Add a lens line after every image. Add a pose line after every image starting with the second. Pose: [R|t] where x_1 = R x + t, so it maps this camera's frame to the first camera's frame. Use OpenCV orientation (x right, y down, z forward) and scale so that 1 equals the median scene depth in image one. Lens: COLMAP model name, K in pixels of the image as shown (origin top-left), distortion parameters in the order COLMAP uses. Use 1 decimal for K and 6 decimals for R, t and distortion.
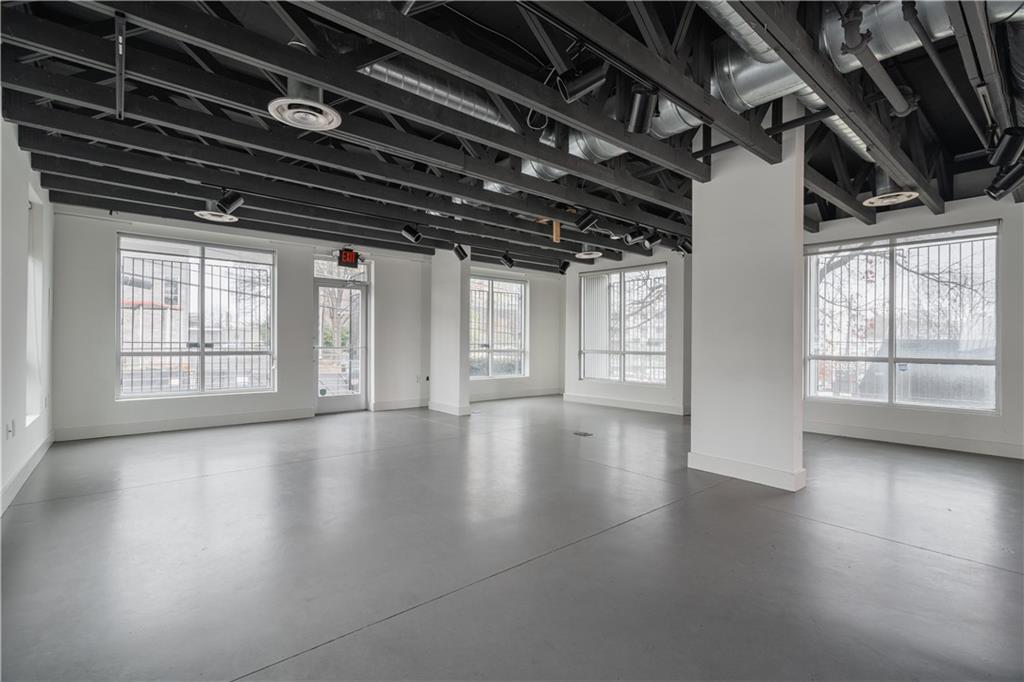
lens RADIAL K [[474.9, 0, 516.7], [0, 474.9, 343.4], [0, 0, 1]] dist [0.004568, 0.000163]
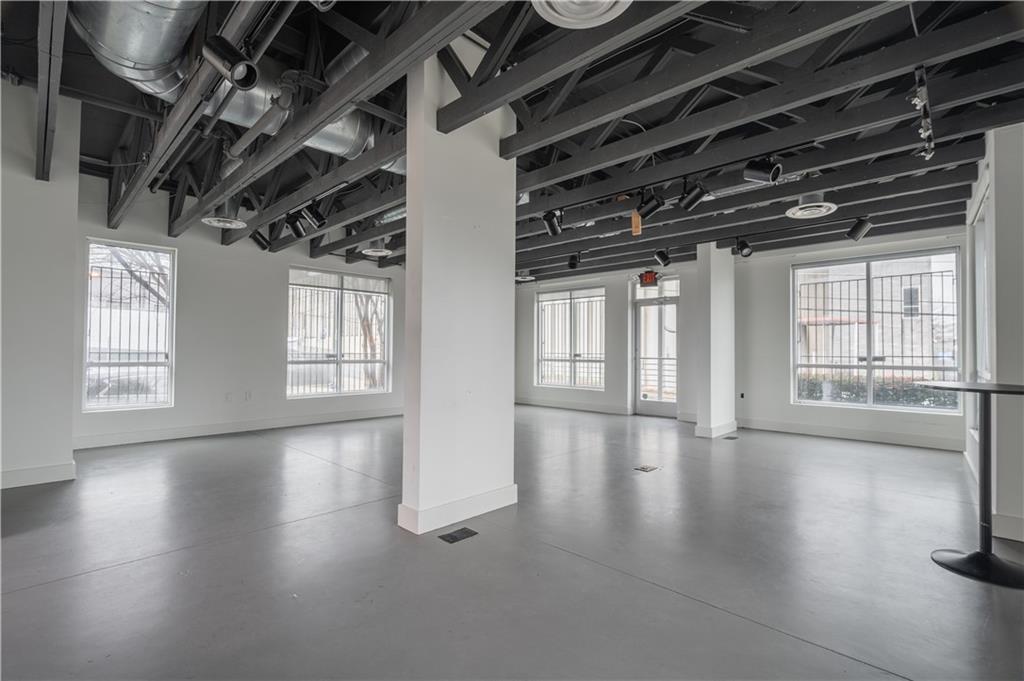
lens RADIAL K [[474.9, 0, 517.0], [0, 474.9, 338.5], [0, 0, 1]] dist [0.004568, 0.000163]
pose [[0.098154, -0.035176, -0.994549, 0.728738], [-0.006213, 0.999334, -0.035958, 0.005131], [0.995152, 0.009709, 0.097870, 0.572263]]
